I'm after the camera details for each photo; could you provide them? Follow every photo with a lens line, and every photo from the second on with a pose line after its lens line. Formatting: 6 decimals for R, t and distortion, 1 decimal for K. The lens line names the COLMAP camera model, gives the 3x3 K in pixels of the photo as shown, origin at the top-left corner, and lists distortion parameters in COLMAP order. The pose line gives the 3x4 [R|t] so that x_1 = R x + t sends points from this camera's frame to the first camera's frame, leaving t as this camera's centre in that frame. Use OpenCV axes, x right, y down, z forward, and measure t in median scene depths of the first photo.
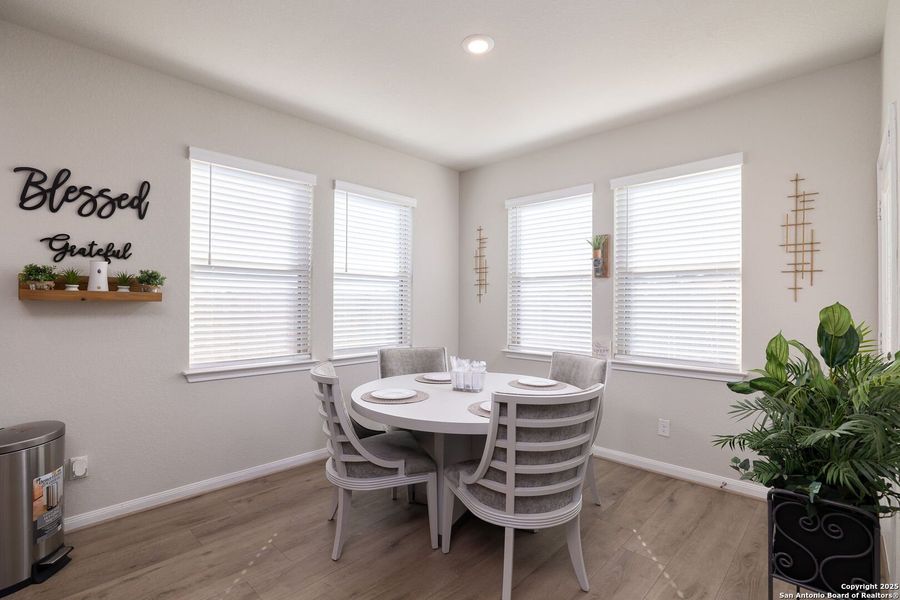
lens RADIAL K [[425.1, 0, 449.3], [0, 425.1, 301.9], [0, 0, 1]] dist [-0.002217, 0.001884]
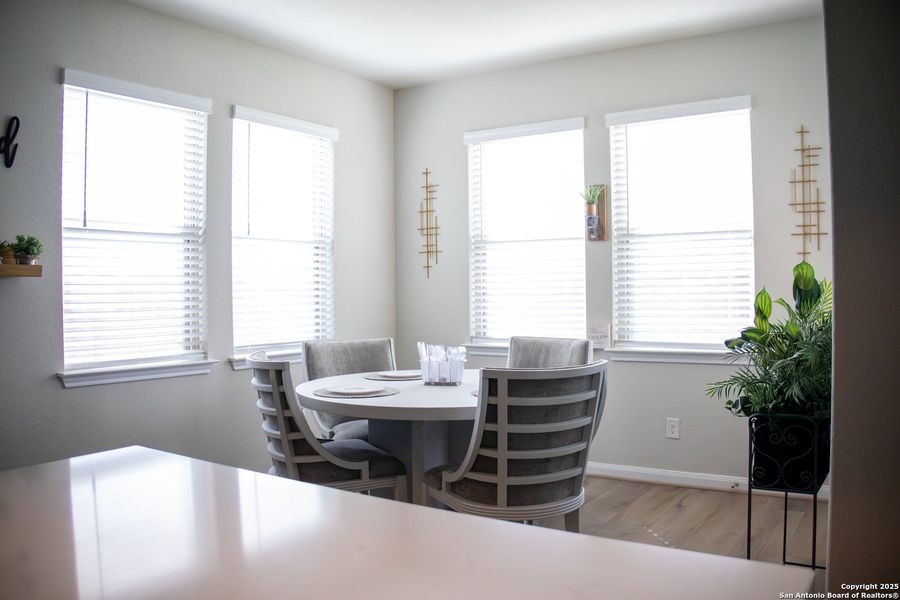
lens RADIAL K [[745.6, 0, 456.1], [0, 745.6, 293.9], [0, 0, 1]] dist [-0.168908, 0.047458]
pose [[0.983883, -0.016749, 0.178025, -0.161729], [0.015102, 0.999830, 0.010603, 0.025314], [-0.178172, -0.007743, 0.983969, -0.330464]]
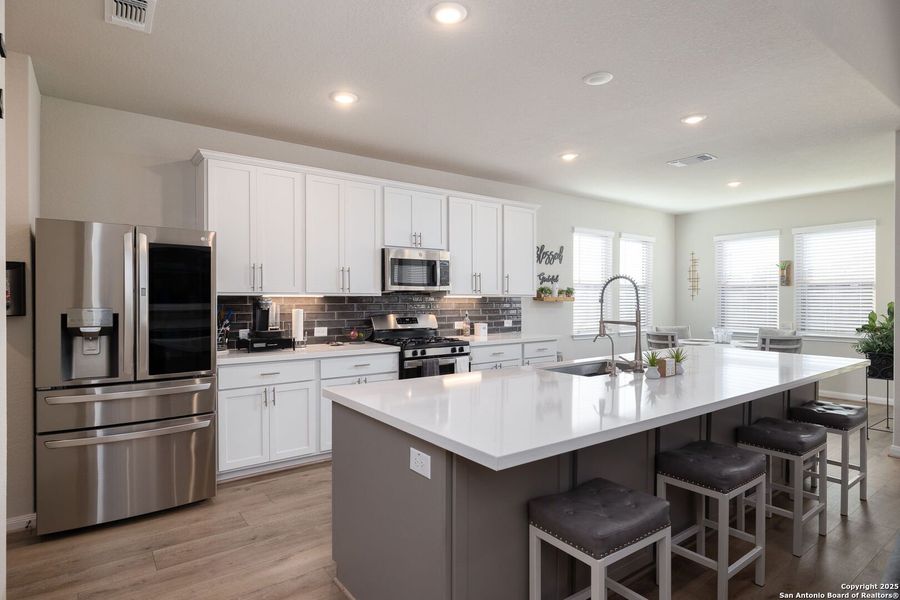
lens RADIAL K [[484.5, 0, 446.1], [0, 484.5, 300.7], [0, 0, 1]] dist [0.002588, -0.000613]
pose [[0.983817, -0.001965, -0.179164, -0.807087], [0.003009, 0.999980, 0.005554, -0.017026], [0.179150, -0.006003, 0.983803, -1.474978]]
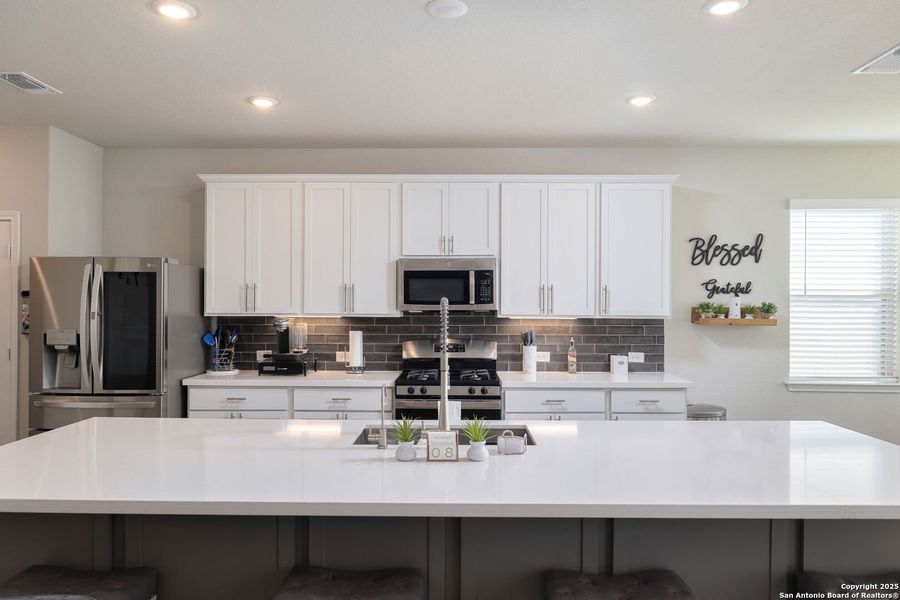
lens RADIAL K [[617.4, 0, 444.2], [0, 617.4, 308.8], [0, 0, 1]] dist [-0.001951, 0.004042]
pose [[0.672293, 0.002709, -0.740281, 0.040553], [-0.000441, 0.999995, 0.003259, -0.053780], [0.740285, -0.001864, 0.672290, -0.951843]]
